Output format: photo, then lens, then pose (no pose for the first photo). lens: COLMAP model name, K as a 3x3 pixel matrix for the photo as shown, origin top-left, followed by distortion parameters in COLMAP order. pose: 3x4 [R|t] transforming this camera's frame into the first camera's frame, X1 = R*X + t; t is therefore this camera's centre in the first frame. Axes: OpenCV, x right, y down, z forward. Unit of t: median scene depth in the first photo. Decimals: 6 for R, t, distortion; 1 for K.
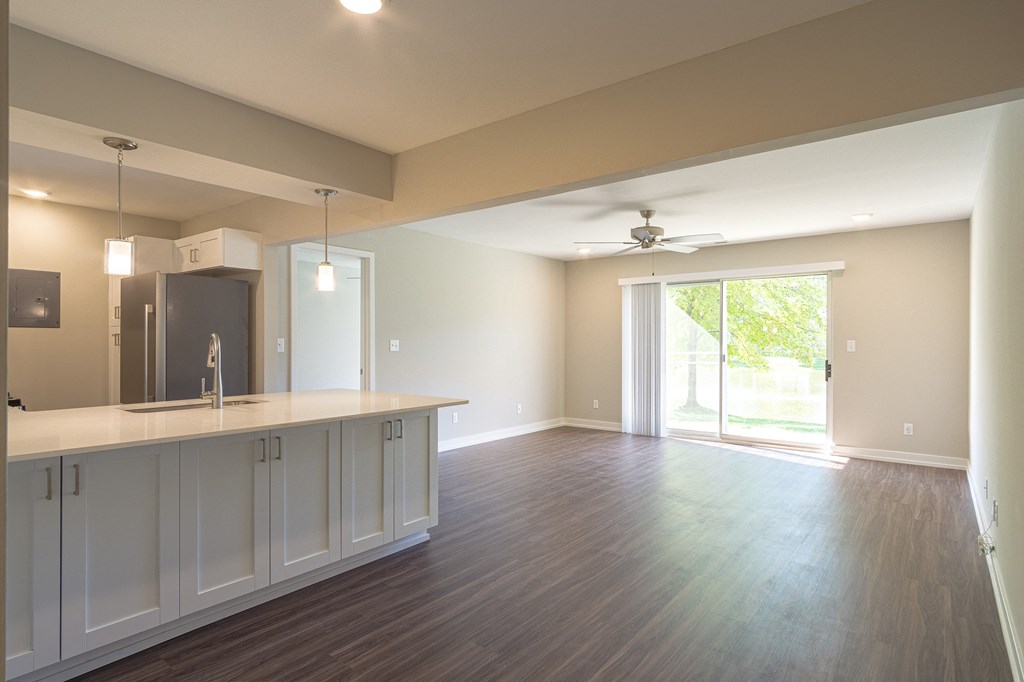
lens RADIAL K [[553.5, 0, 510.7], [0, 553.5, 342.6], [0, 0, 1]] dist [0.000078, 0.000300]
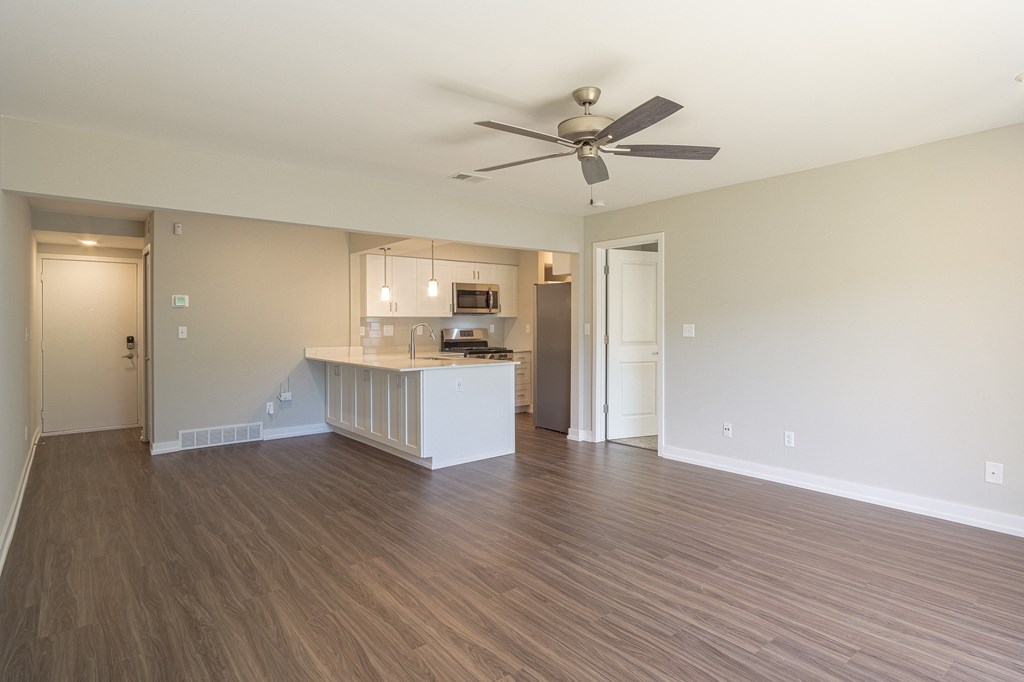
lens RADIAL K [[553.5, 0, 515.1], [0, 553.5, 332.4], [0, 0, 1]] dist [0.000078, 0.000300]
pose [[-0.223876, 0.014638, -0.974508, 1.045149], [0.001112, 0.999890, 0.014763, -0.007329], [0.974617, 0.002221, -0.223868, 1.370119]]
